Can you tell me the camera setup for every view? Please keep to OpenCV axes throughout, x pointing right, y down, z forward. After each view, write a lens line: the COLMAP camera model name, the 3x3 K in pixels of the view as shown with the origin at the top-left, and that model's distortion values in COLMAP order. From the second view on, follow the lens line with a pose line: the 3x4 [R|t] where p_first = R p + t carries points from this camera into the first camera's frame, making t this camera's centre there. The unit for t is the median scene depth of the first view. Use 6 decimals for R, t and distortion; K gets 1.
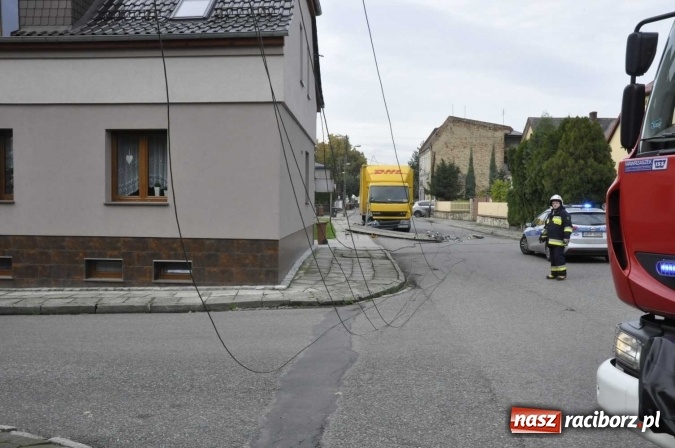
lens RADIAL K [[736.7, 0, 337.5], [0, 736.7, 224.0], [0, 0, 1]] dist [0.043902, 0.029670]
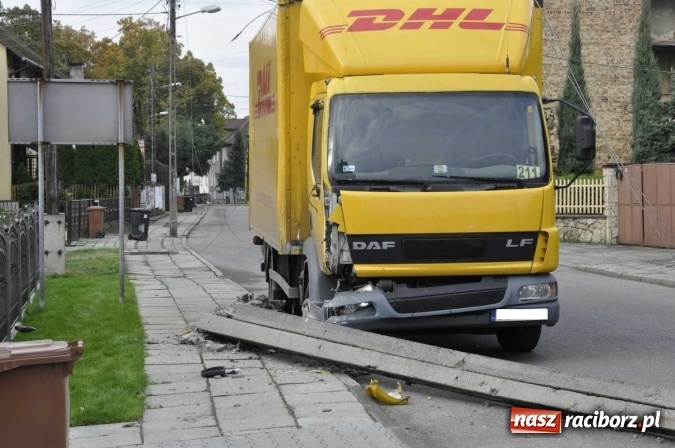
lens RADIAL K [[1552.6, 0, 328.0], [0, 1552.6, 224.1], [0, 0, 1]] dist [0.405341, 0.268693]
pose [[0.993259, -0.022907, 0.113633, -0.000949], [0.023780, 0.999697, -0.006335, -0.016957], [-0.113453, 0.008995, 0.993503, 0.600930]]
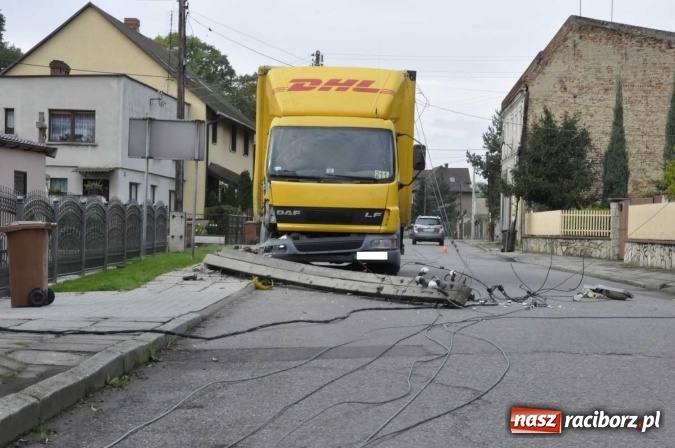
lens RADIAL K [[1383.2, 0, 337.5], [0, 1383.2, 224.0], [0, 0, 1]] dist [0.267732, 0.124430]
pose [[0.999354, 0.019425, -0.030248, 0.088255], [-0.020563, 0.999073, -0.037809, 0.011620], [0.029485, 0.038406, 0.998827, 0.396326]]
